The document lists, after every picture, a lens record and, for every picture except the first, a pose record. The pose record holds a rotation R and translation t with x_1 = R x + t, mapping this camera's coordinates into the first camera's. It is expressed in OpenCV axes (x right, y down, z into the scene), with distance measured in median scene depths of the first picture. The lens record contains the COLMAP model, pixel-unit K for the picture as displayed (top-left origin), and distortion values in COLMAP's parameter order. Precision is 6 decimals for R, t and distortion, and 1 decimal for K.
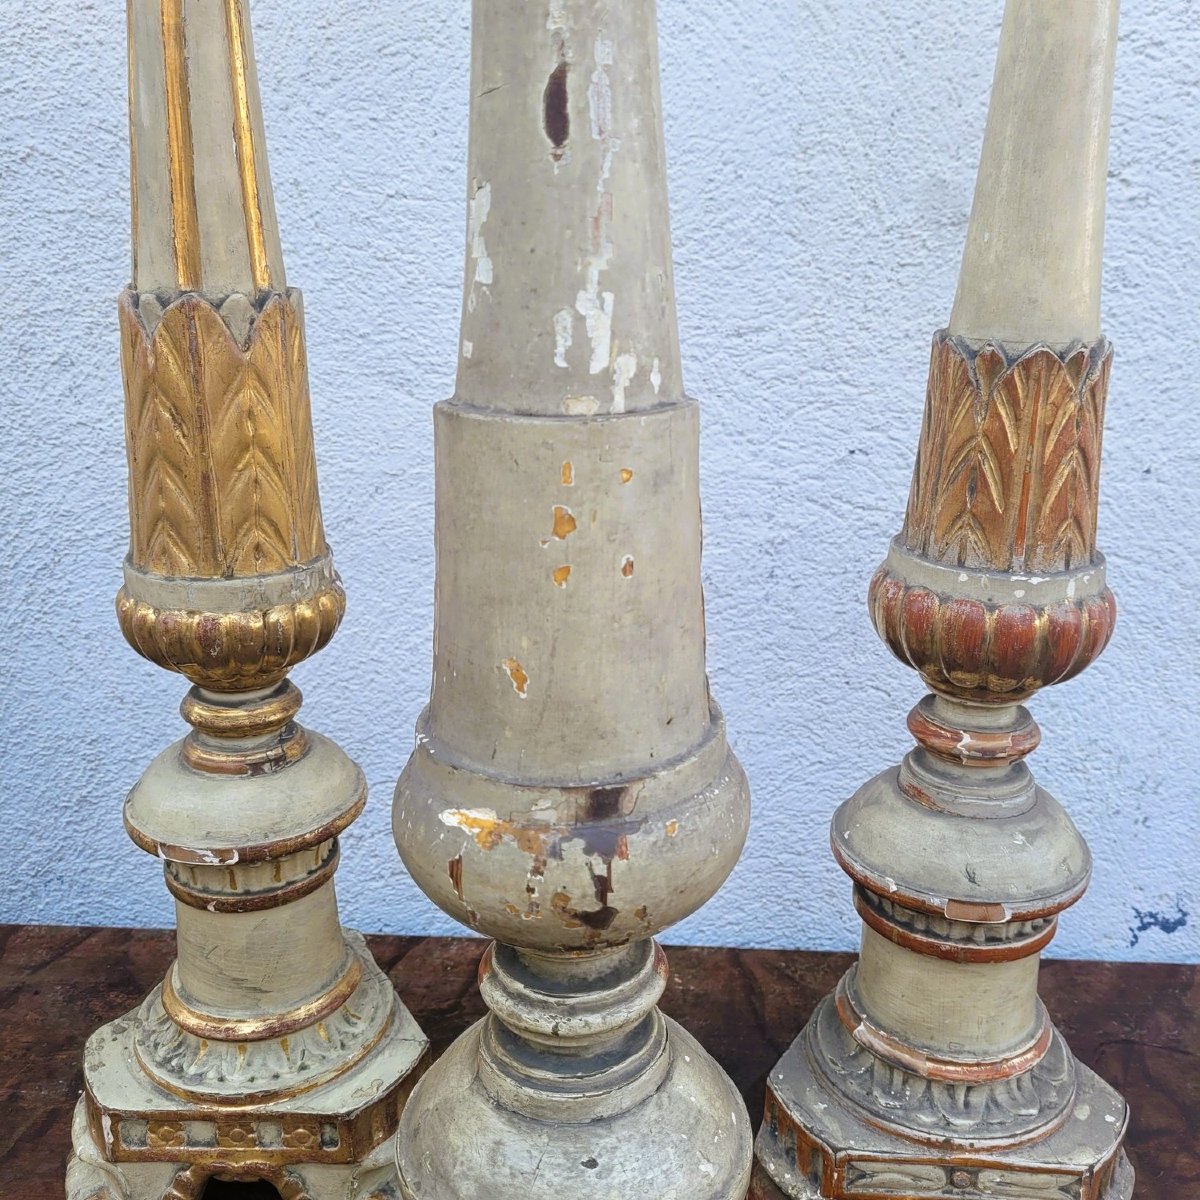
lens RADIAL K [[1210.3, 0, 599.0], [0, 1210.3, 594.6], [0, 0, 1]] dist [0.034347, -0.025493]
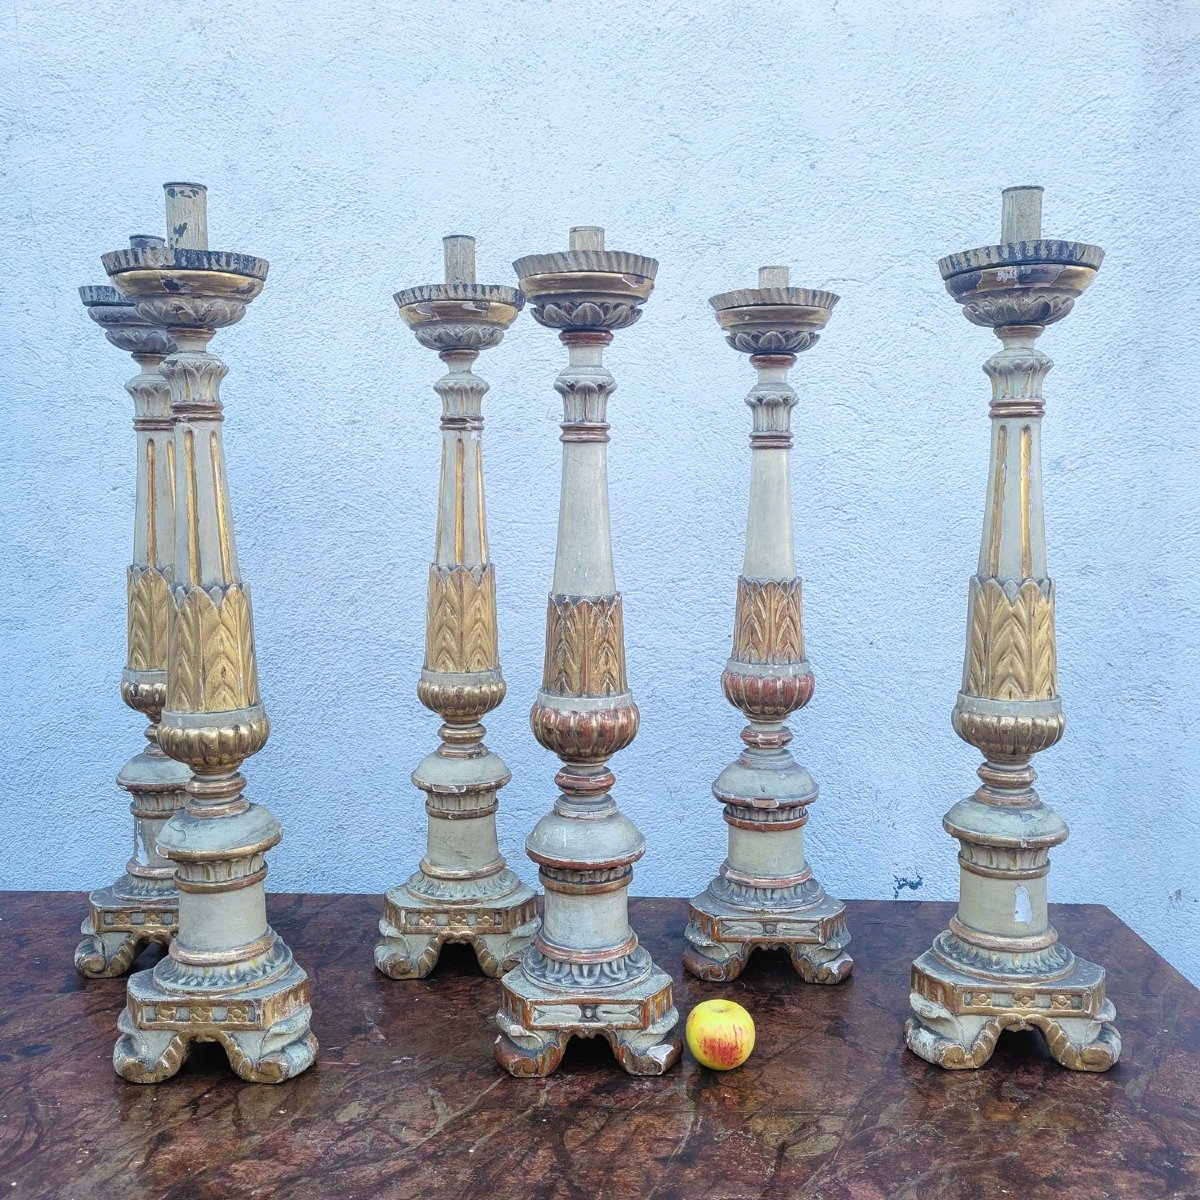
lens RADIAL K [[1208.0, 0, 587.2], [0, 1208.0, 594.9], [0, 0, 1]] dist [0.035284, -0.024964]
pose [[0.999875, -0.014655, -0.006008, -0.029995], [0.012991, 0.975811, -0.218232, 0.356225], [0.009061, 0.218126, 0.975878, -1.411924]]
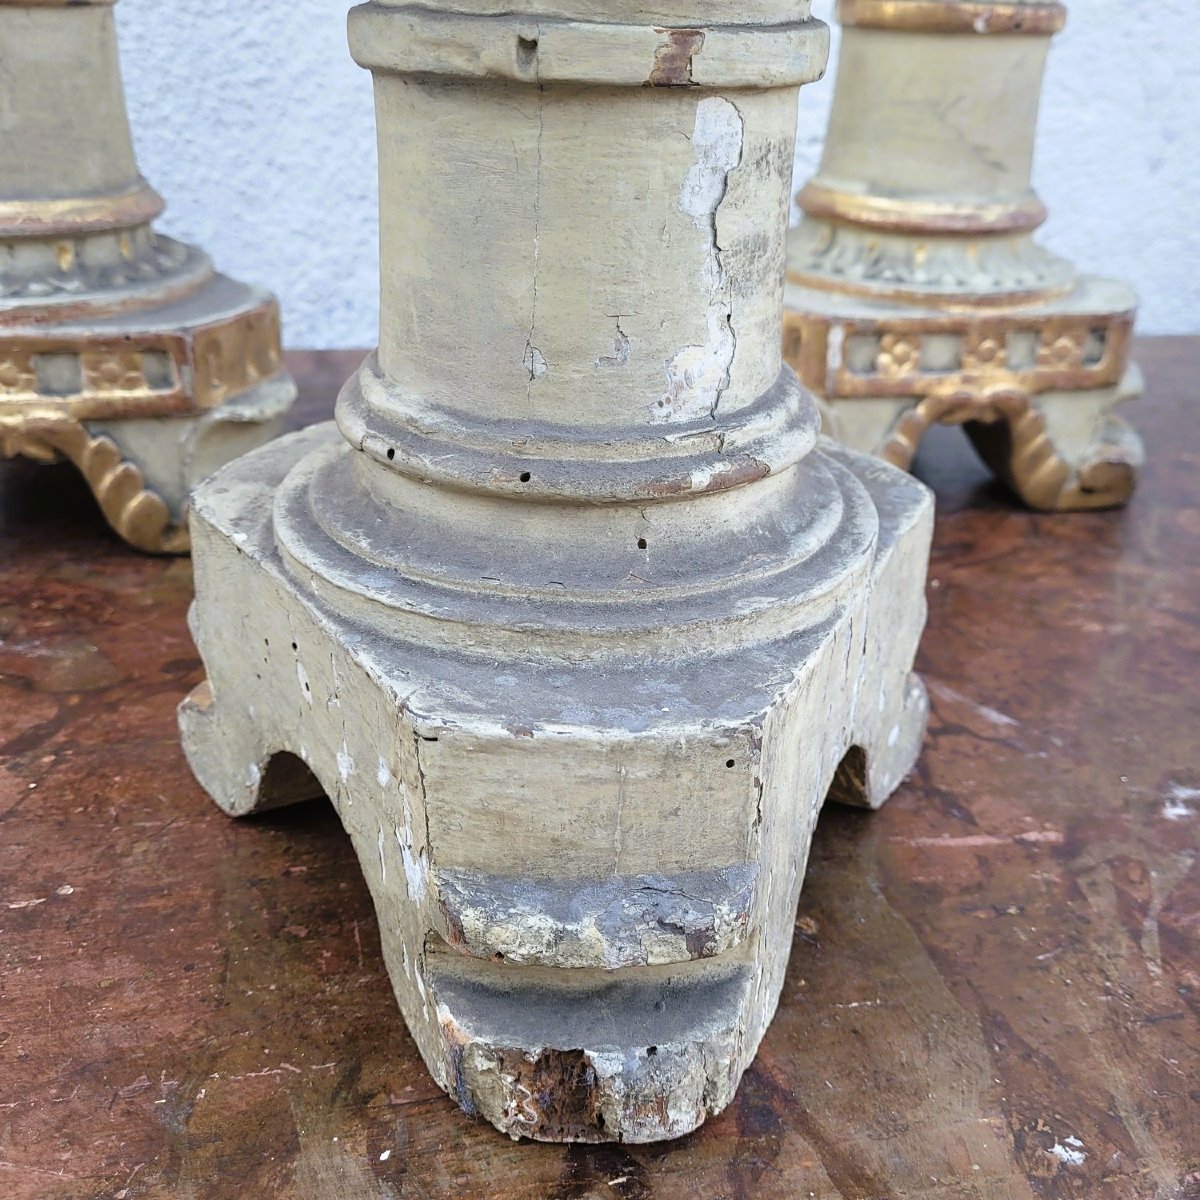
lens RADIAL K [[1236.4, 0, 599.5], [0, 1236.4, 629.4], [0, 0, 1]] dist [0.015797, 0.003411]
pose [[0.973860, -0.085094, 0.210607, -0.738941], [0.047311, 0.982831, 0.178338, 0.477159], [-0.222167, -0.163713, 0.961166, 0.272169]]
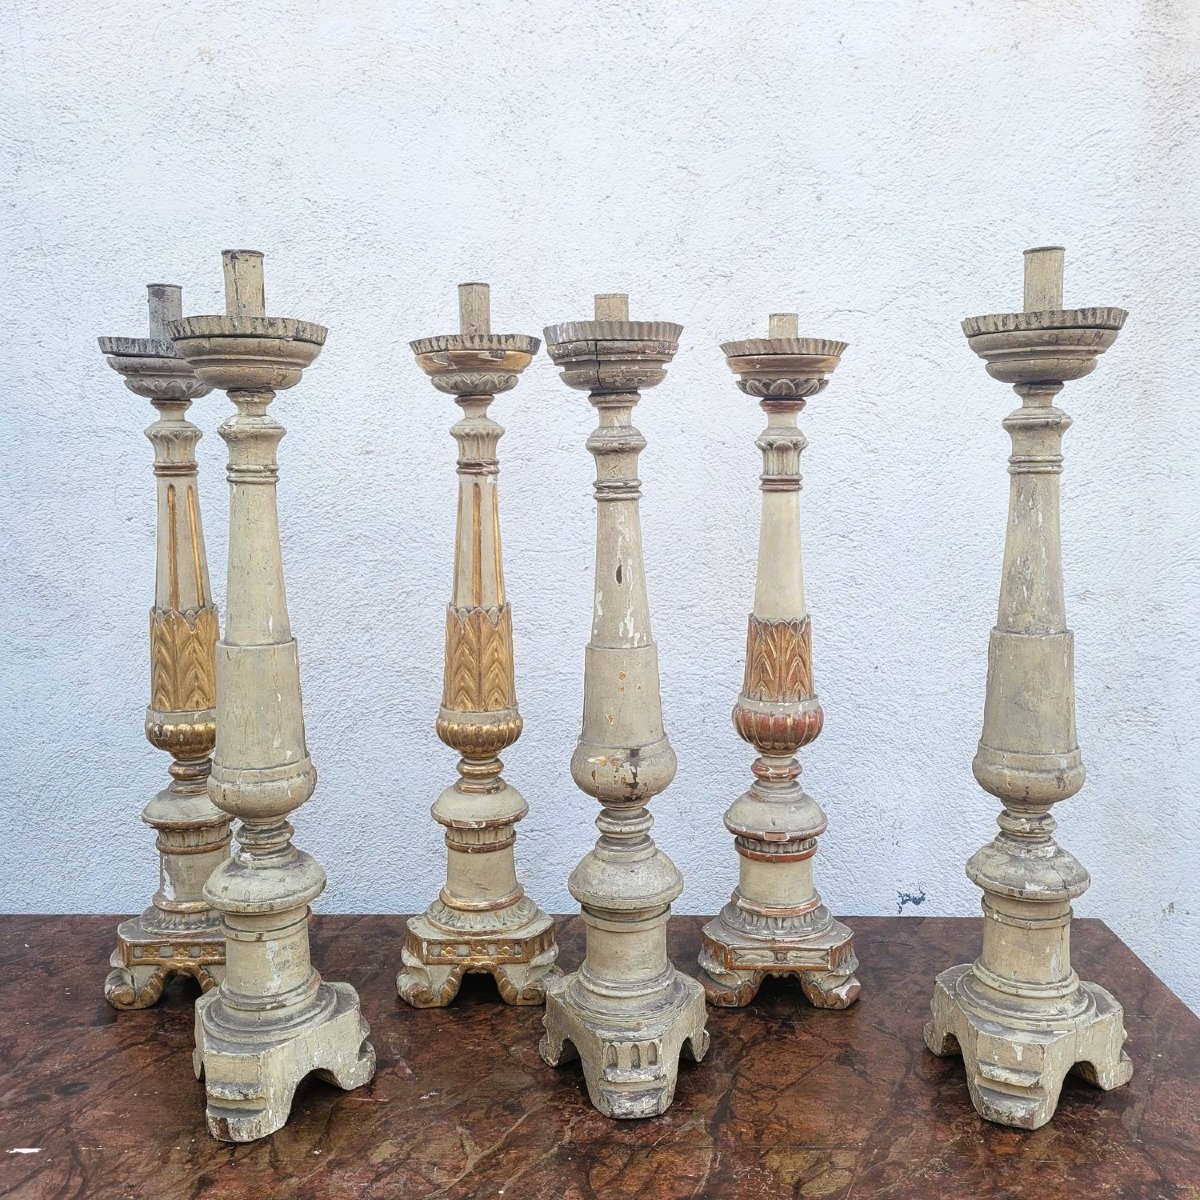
lens RADIAL K [[1210.3, 0, 599.0], [0, 1210.3, 594.6], [0, 0, 1]] dist [0.034347, -0.025493]
pose [[0.999742, -0.021082, 0.008480, -0.069074], [0.022291, 0.982346, -0.185742, 0.212014], [-0.004415, 0.185883, 0.982562, -1.502063]]
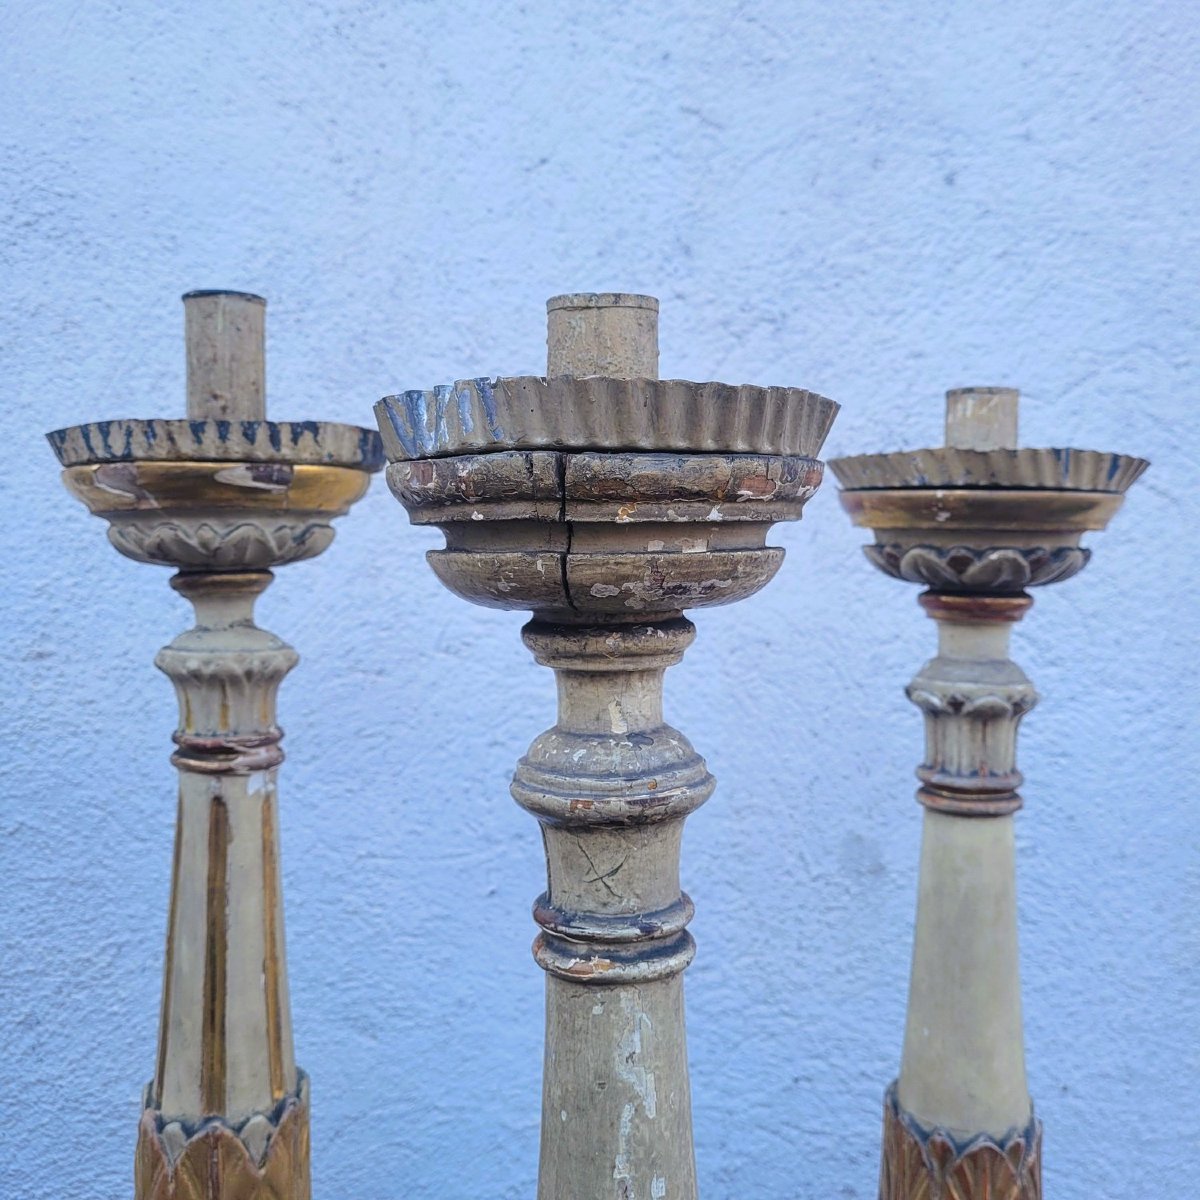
lens RADIAL K [[1222.9, 0, 603.3], [0, 1222.9, 596.9], [0, 0, 1]] dist [0.016754, -0.014297]
pose [[0.995055, -0.008918, 0.098921, -0.083428], [0.034012, 0.966340, -0.255011, -0.350362], [-0.093317, 0.257114, 0.961865, -0.167511]]
